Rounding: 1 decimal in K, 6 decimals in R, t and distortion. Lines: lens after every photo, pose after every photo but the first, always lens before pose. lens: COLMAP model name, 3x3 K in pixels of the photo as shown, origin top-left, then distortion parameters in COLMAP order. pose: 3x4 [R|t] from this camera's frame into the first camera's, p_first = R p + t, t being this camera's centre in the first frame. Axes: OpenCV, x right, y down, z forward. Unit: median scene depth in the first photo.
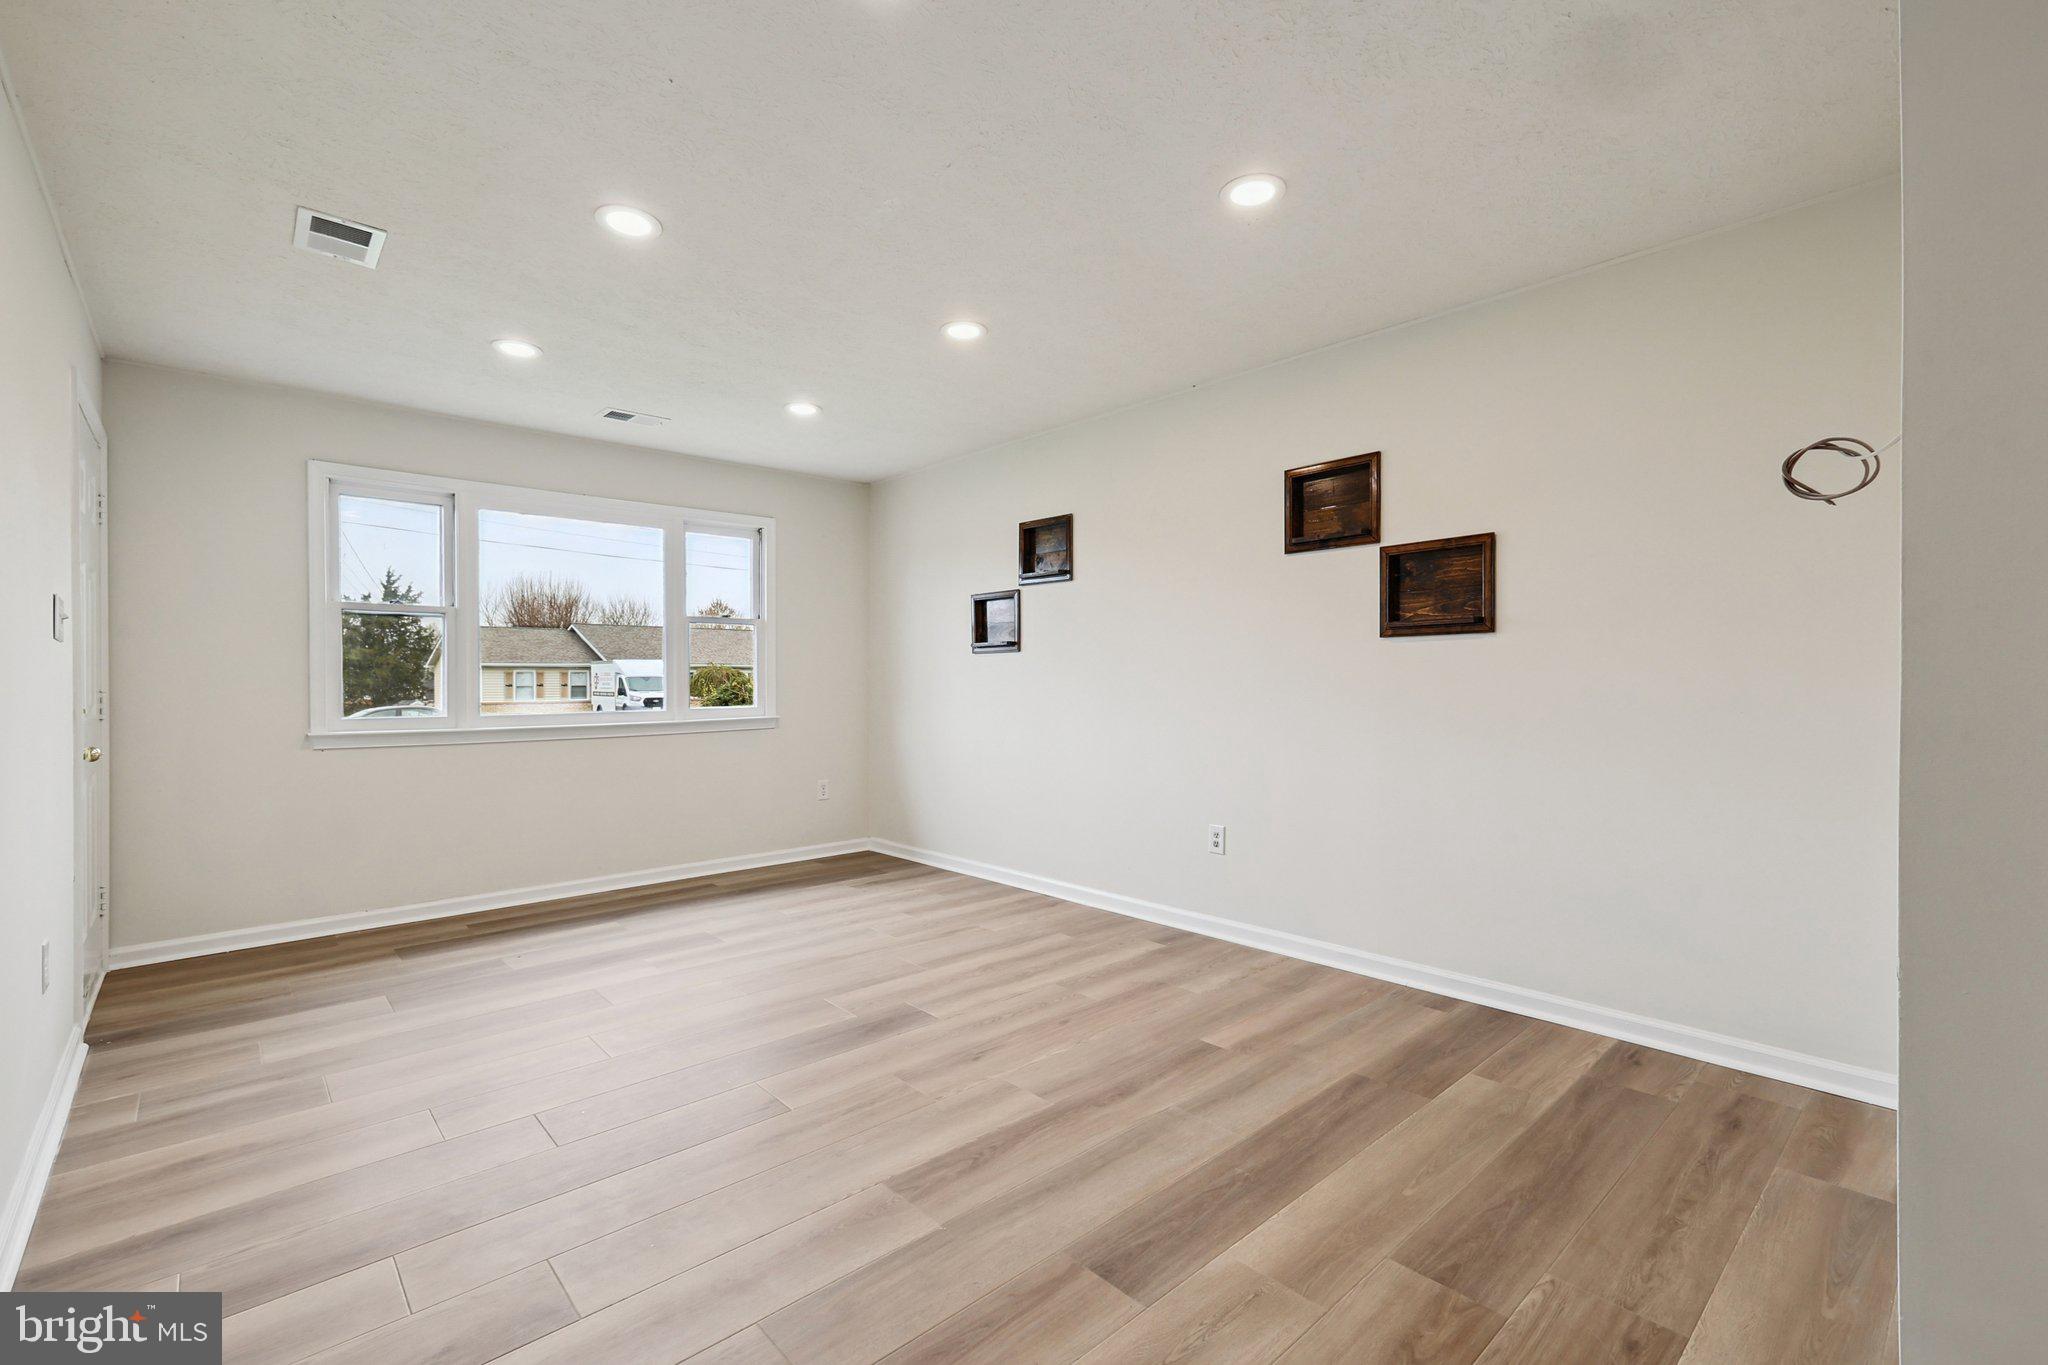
lens RADIAL K [[907.7, 0, 1053.1], [0, 907.7, 668.2], [0, 0, 1]] dist [0.005662, -0.000952]
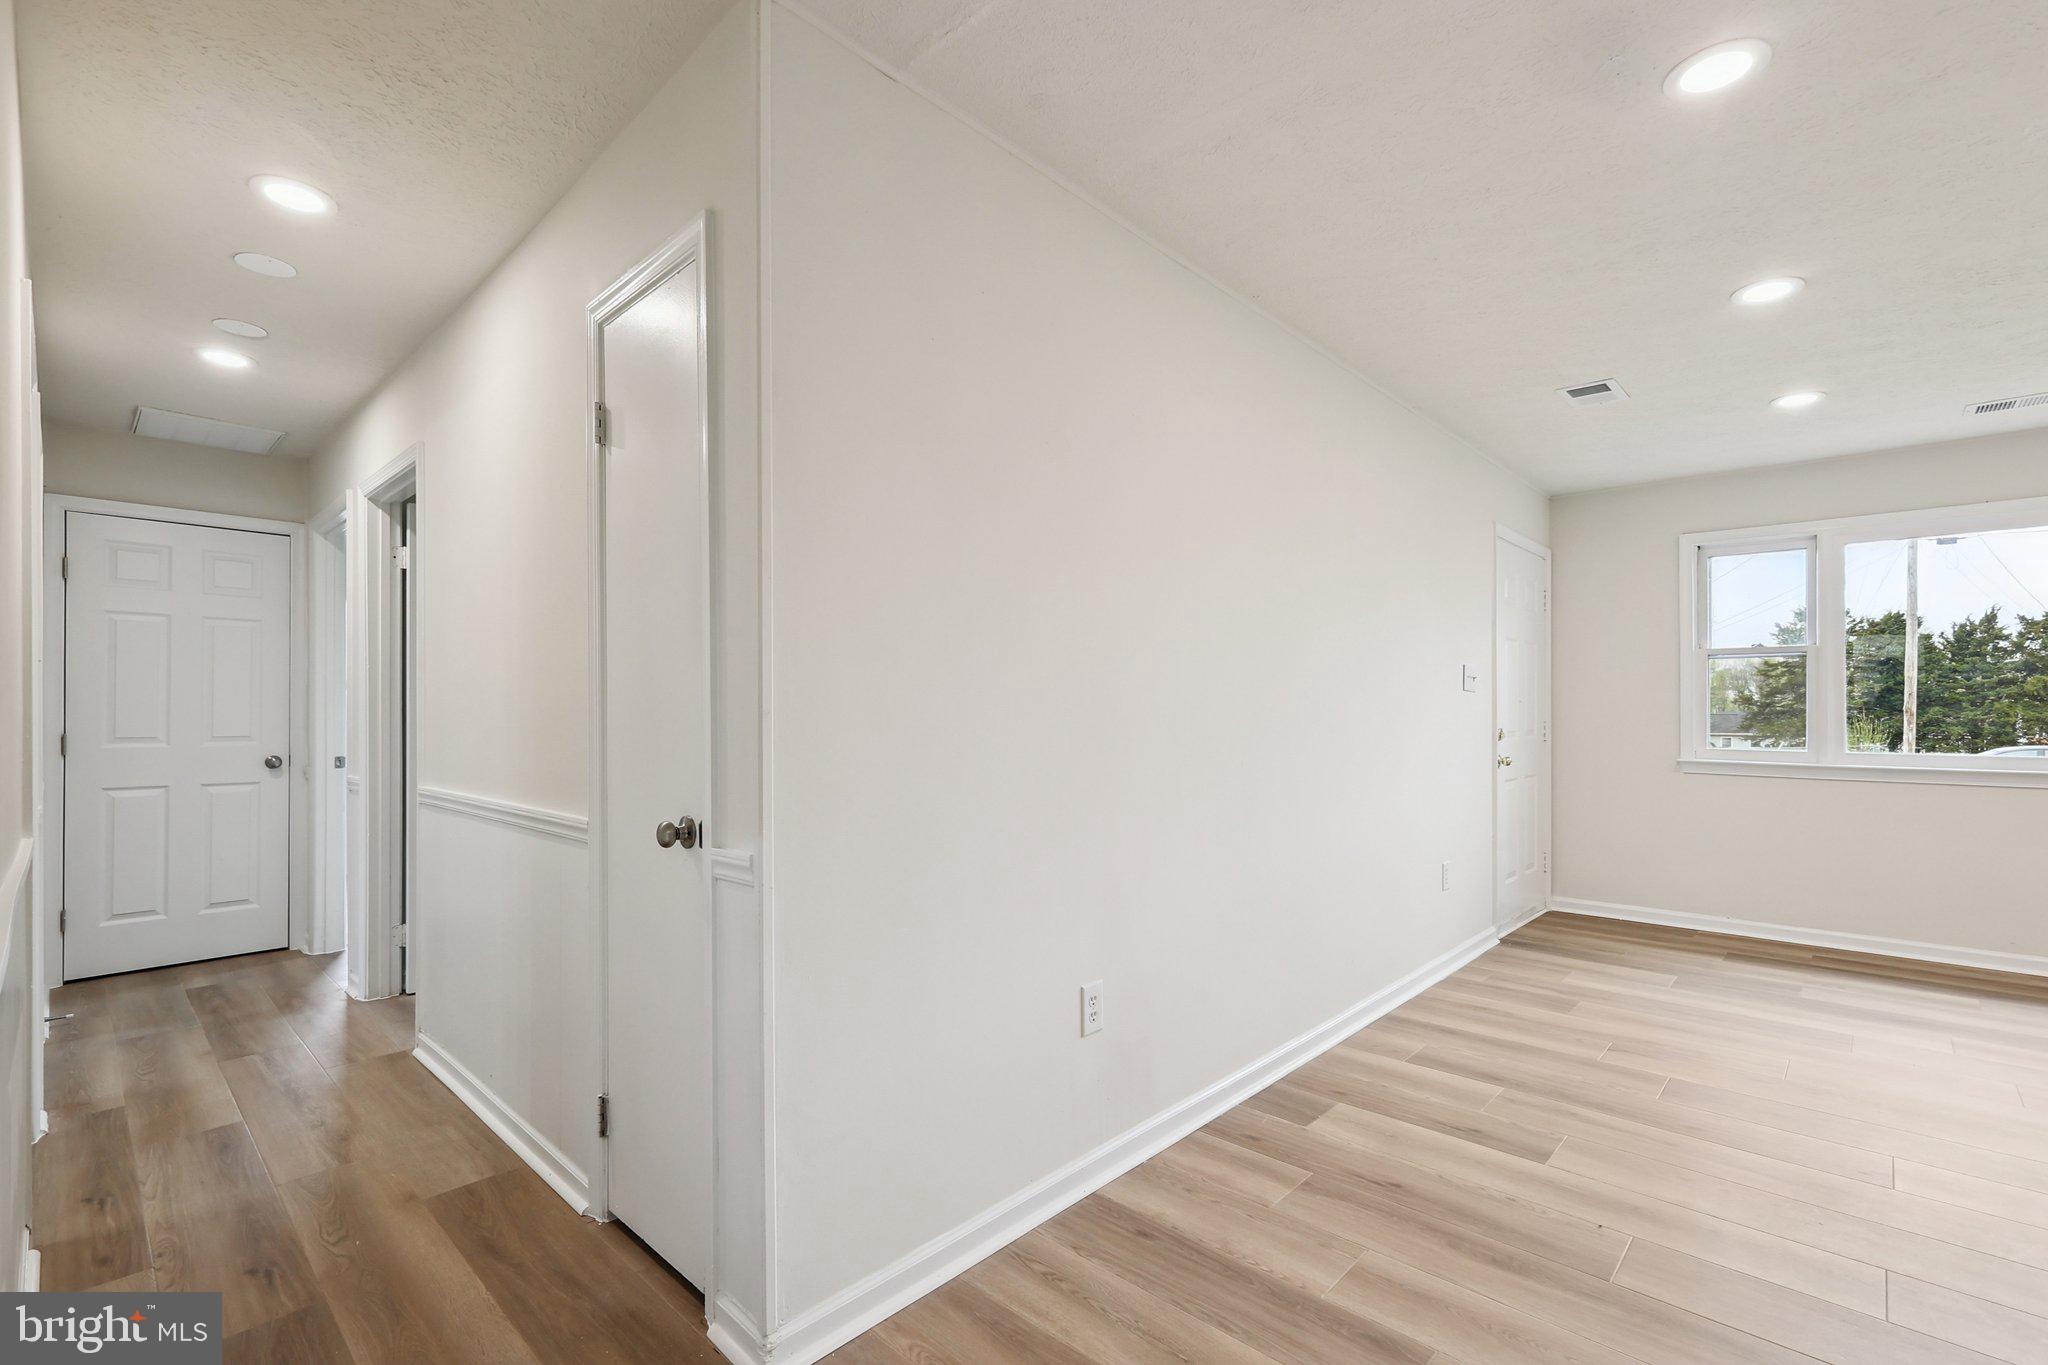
lens RADIAL K [[907.7, 0, 1004.6], [0, 907.7, 711.2], [0, 0, 1]] dist [0.005662, -0.000952]
pose [[0.053504, 0.006834, -0.998544, 0.448675], [0.006317, 0.999954, 0.007182, -0.009556], [0.998548, -0.006692, 0.053458, 0.038812]]
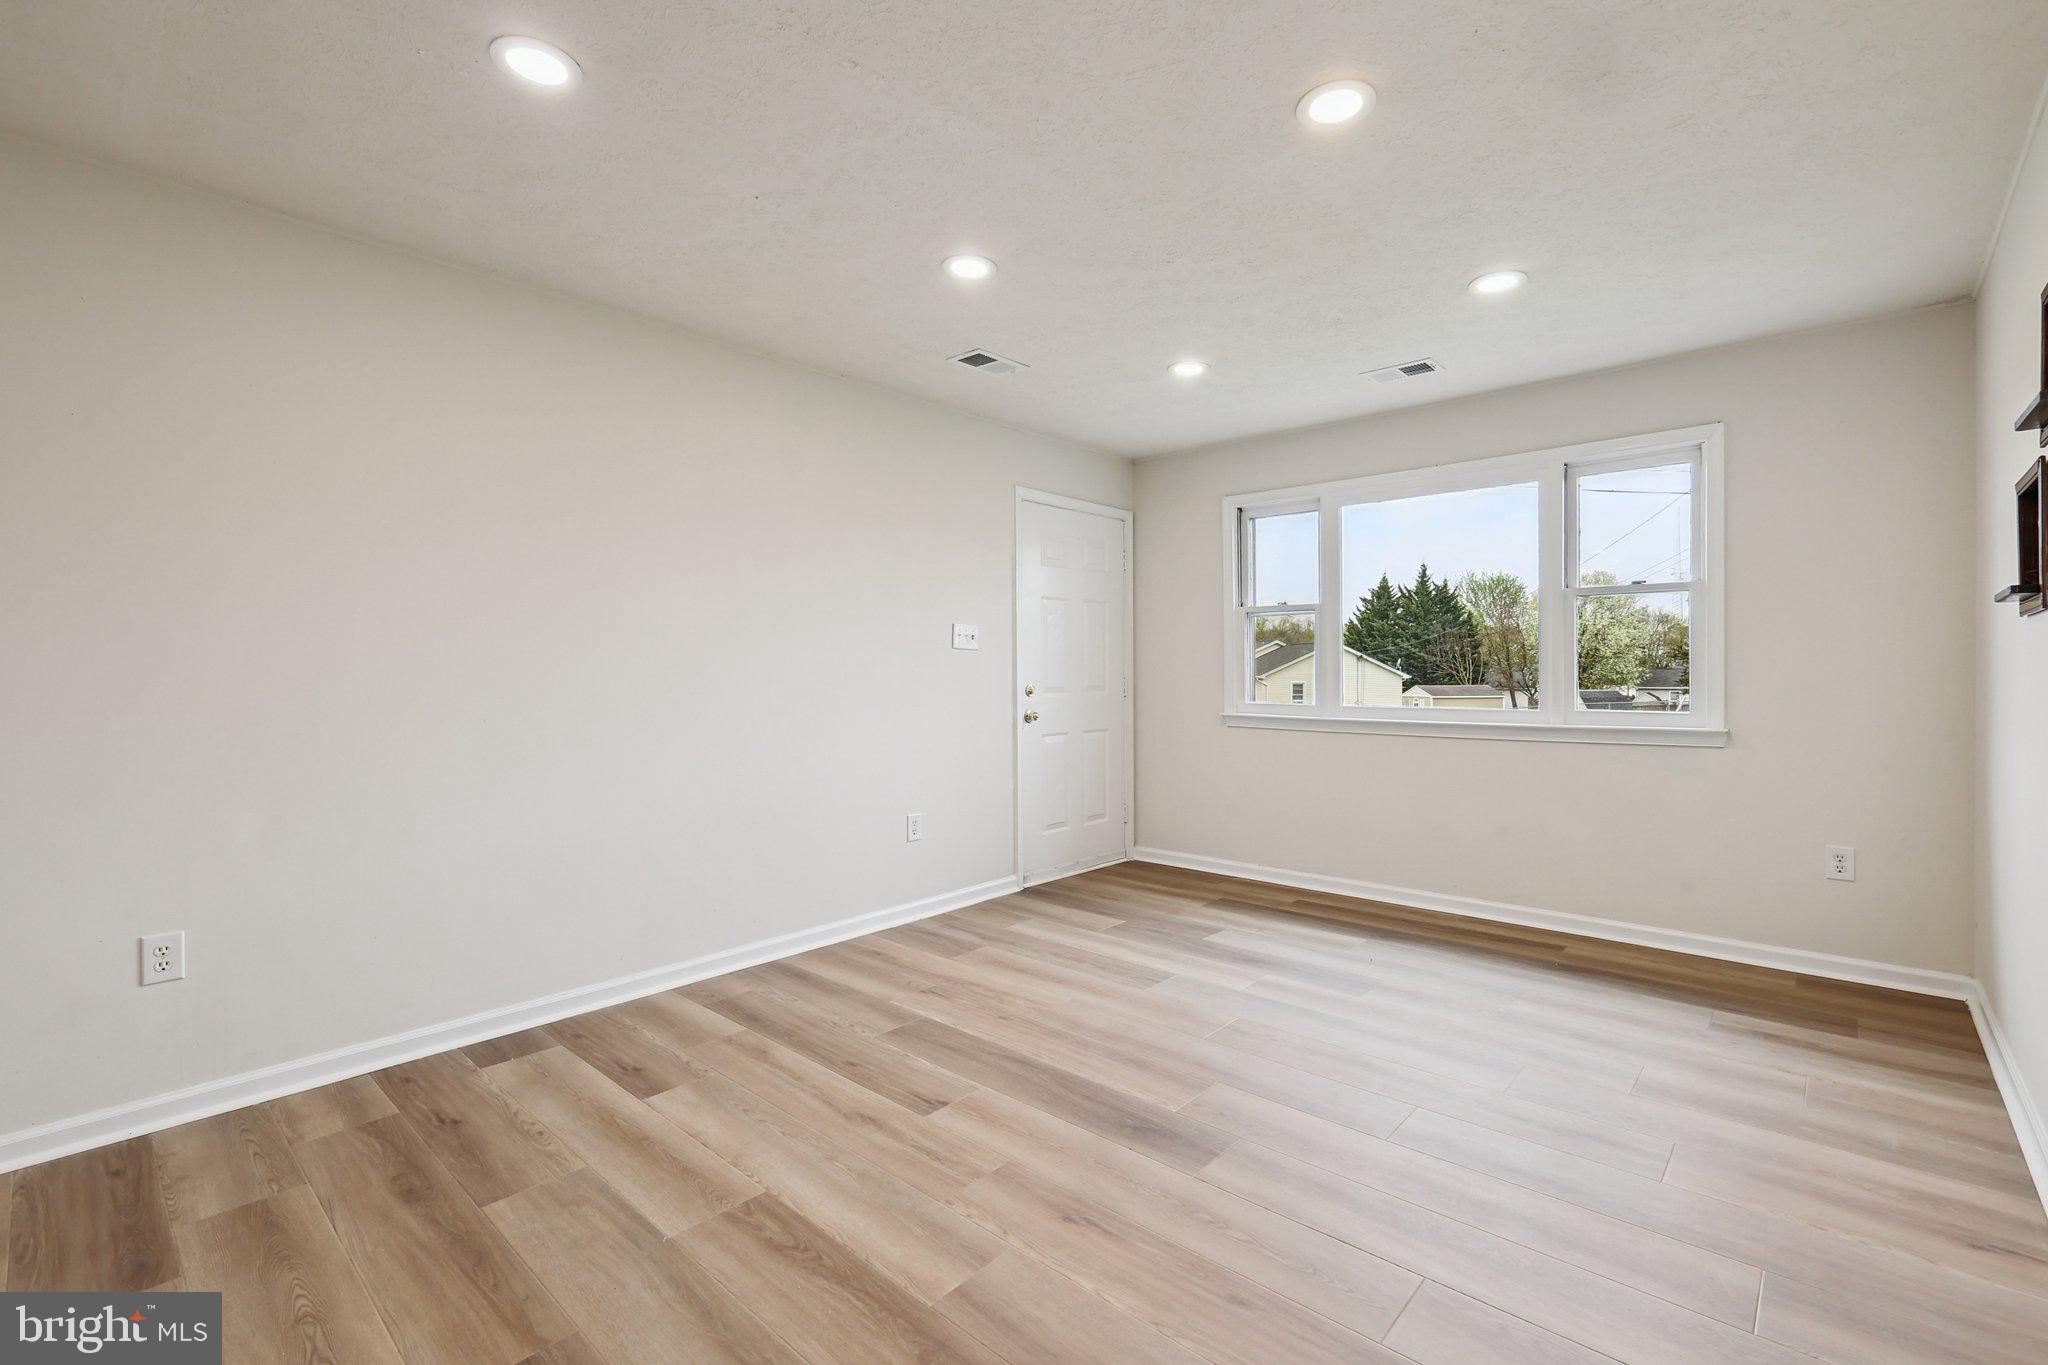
lens RADIAL K [[907.7, 0, 1021.8], [0, 907.7, 671.5], [0, 0, 1]] dist [0.005662, -0.000952]
pose [[0.070604, 0.010533, -0.997449, 0.537117], [0.014007, 0.999835, 0.011550, -0.005471], [0.997406, -0.014787, 0.070445, 0.802757]]
